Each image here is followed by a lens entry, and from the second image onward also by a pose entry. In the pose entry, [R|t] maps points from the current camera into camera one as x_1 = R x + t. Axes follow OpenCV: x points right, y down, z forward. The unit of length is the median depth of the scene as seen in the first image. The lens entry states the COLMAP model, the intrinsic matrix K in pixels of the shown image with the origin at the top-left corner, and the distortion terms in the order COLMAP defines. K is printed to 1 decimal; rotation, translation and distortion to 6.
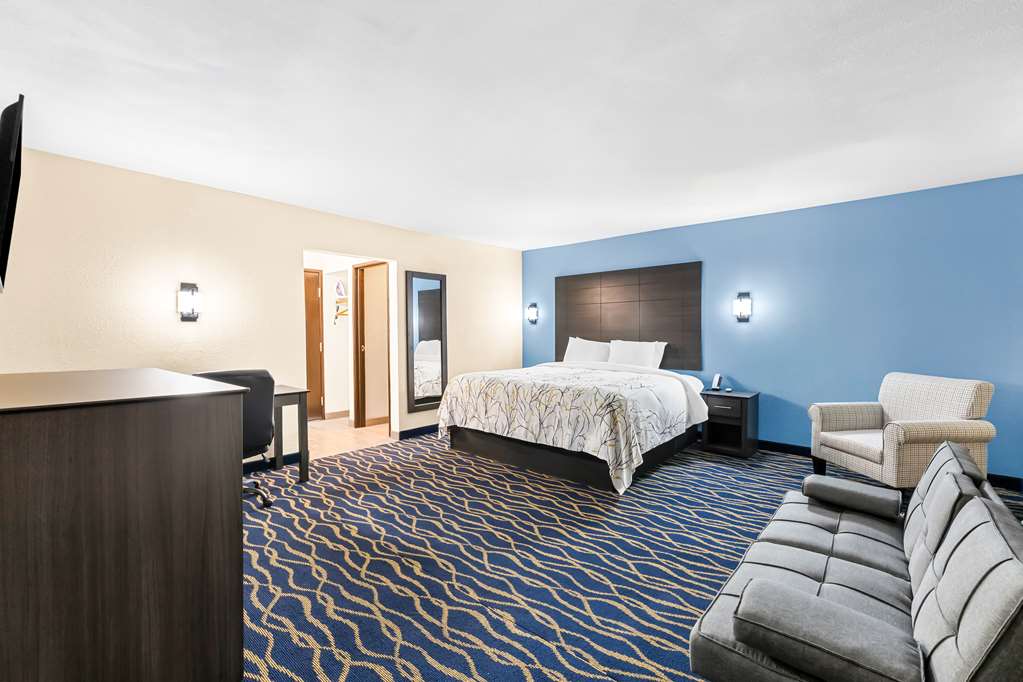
lens RADIAL K [[440.6, 0, 512.8], [0, 440.6, 344.1], [0, 0, 1]] dist [0.000765, -0.002225]
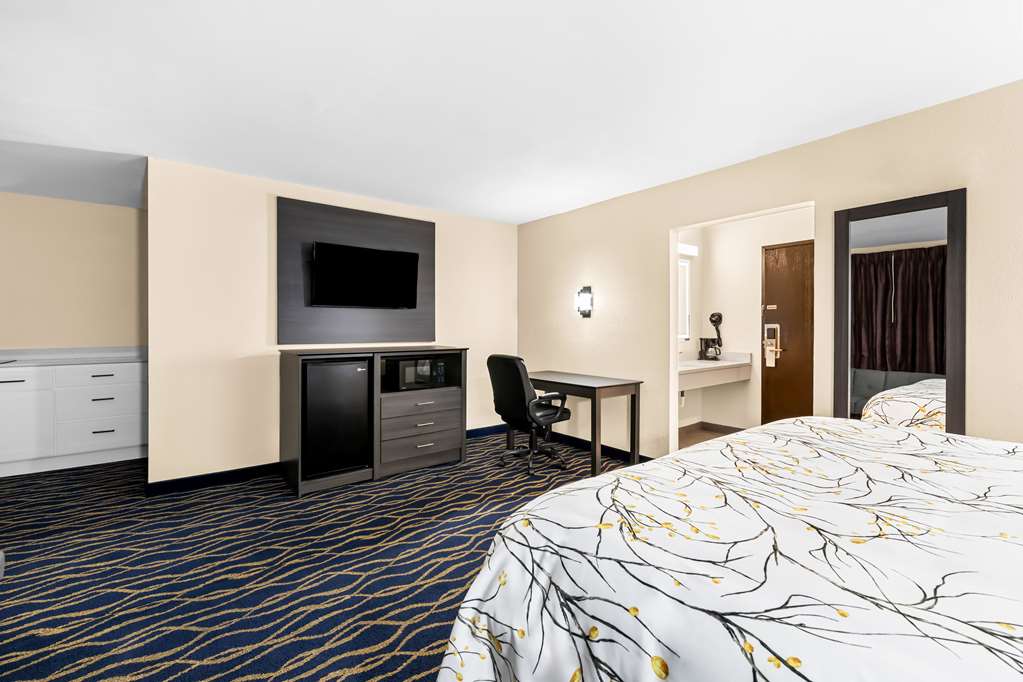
lens RADIAL K [[440.6, 0, 521.3], [0, 440.6, 340.8], [0, 0, 1]] dist [0.000765, -0.002225]
pose [[-0.173044, 0.039907, -0.984105, 0.391709], [-0.018597, 0.998868, 0.043775, -0.025751], [0.984738, 0.025876, -0.172106, 0.763596]]
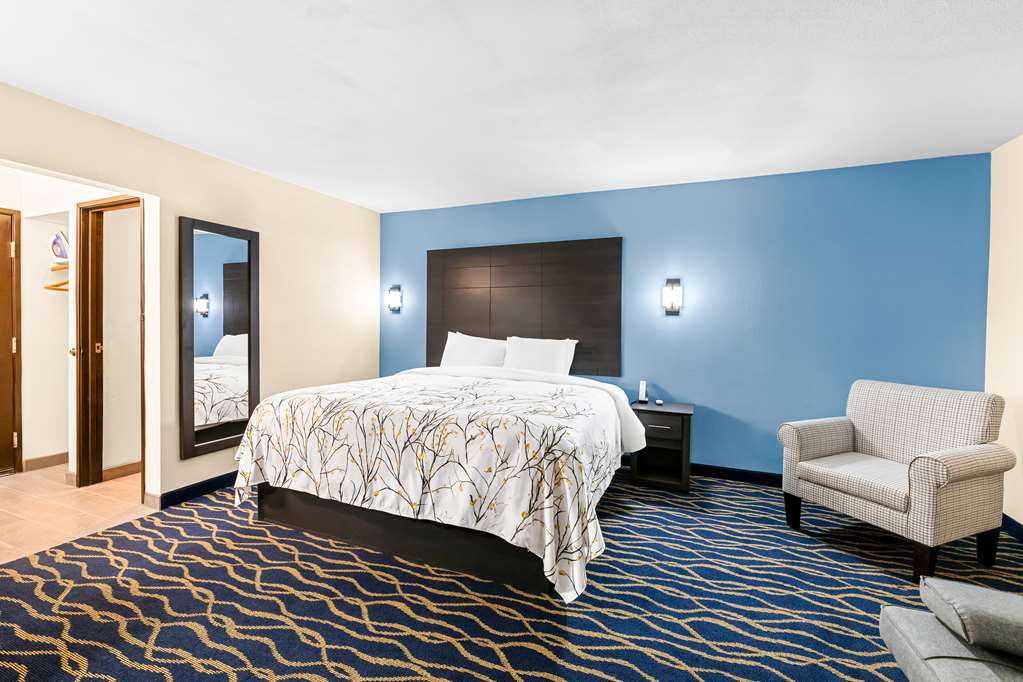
lens RADIAL K [[440.6, 0, 505.0], [0, 440.6, 340.9], [0, 0, 1]] dist [0.000765, -0.002225]
pose [[0.949879, 0.003968, 0.312593, -0.012650], [-0.006378, 0.999957, 0.006686, -0.007252], [-0.312554, -0.008345, 0.949864, 0.319736]]
